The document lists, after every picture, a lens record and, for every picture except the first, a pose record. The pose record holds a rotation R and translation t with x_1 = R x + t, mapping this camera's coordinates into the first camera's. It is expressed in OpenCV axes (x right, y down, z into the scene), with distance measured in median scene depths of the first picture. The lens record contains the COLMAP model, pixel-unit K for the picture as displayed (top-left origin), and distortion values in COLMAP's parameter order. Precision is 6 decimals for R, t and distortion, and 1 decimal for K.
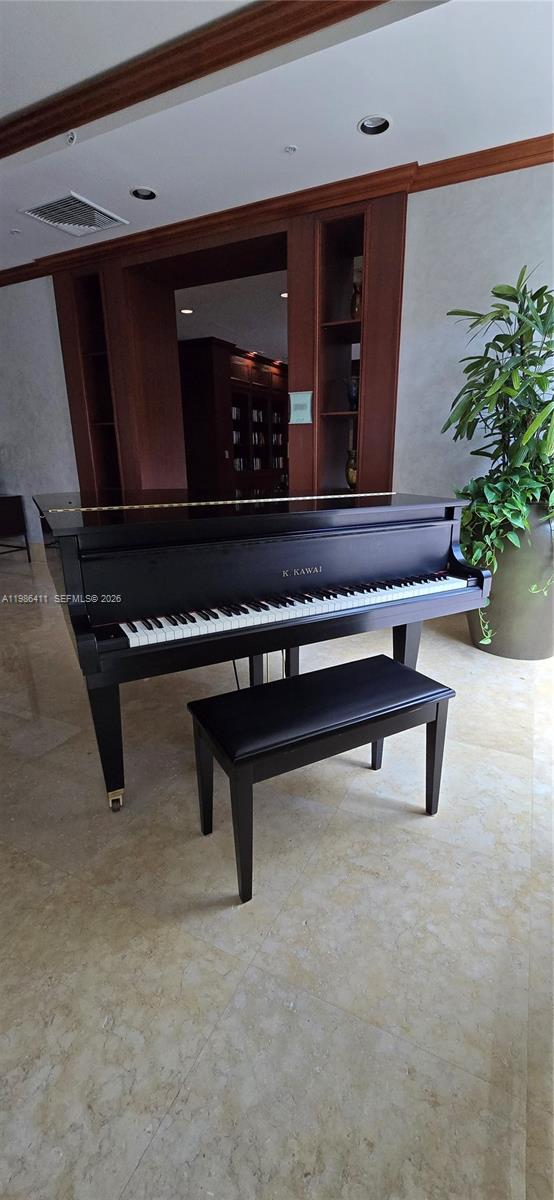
lens RADIAL K [[496.2, 0, 278.1], [0, 496.2, 600.9], [0, 0, 1]] dist [0.000162, 0.000006]
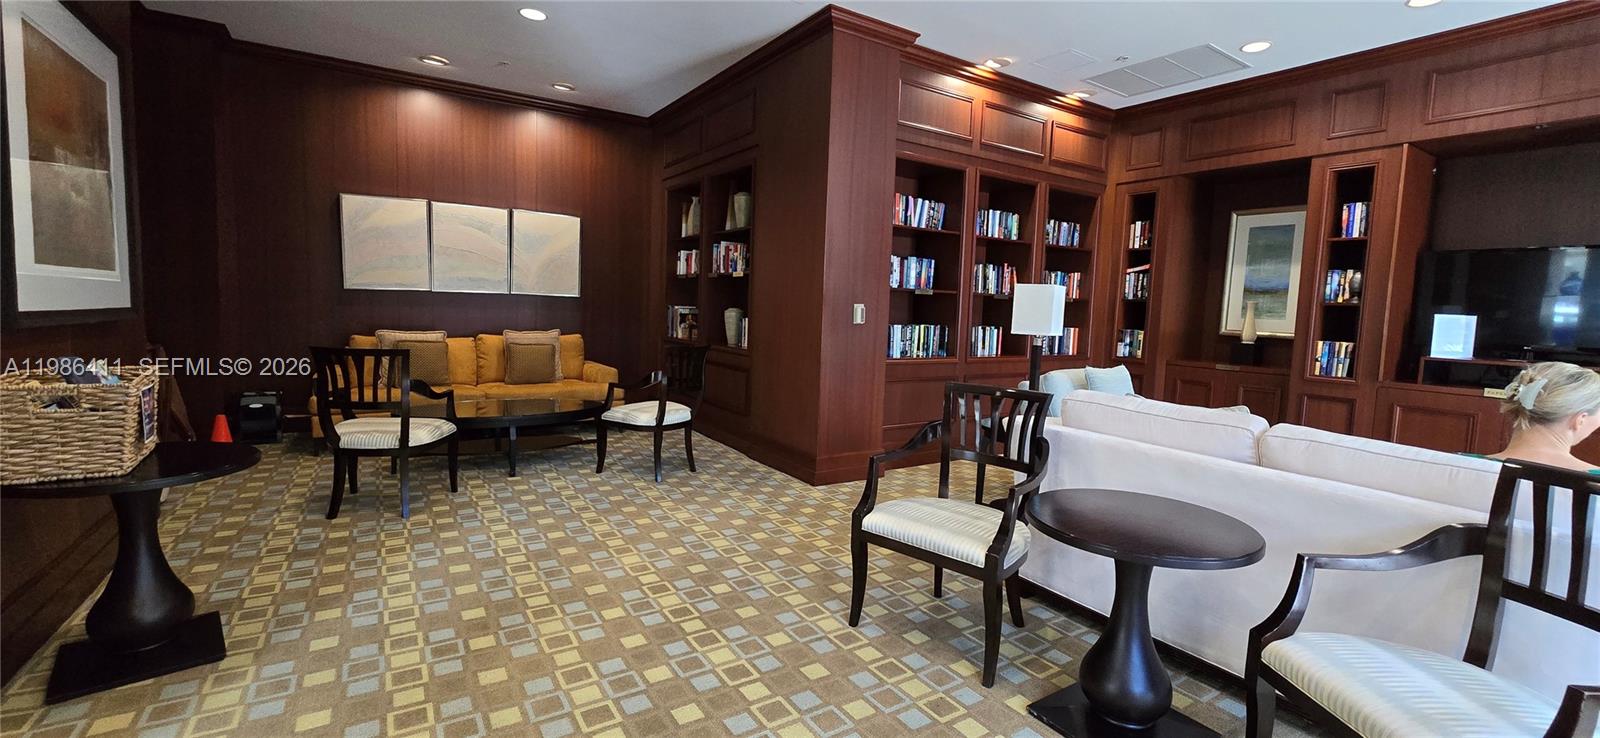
lens RADIAL K [[661.6, 0, 801.1], [0, 661.6, 366.6], [0, 0, 1]] dist [0.000162, 0.000006]
pose [[0.864934, 0.087343, -0.494227, 0.096715], [-0.186148, 0.970332, -0.154290, -0.160864], [0.466087, 0.225450, 0.855532, 0.528662]]
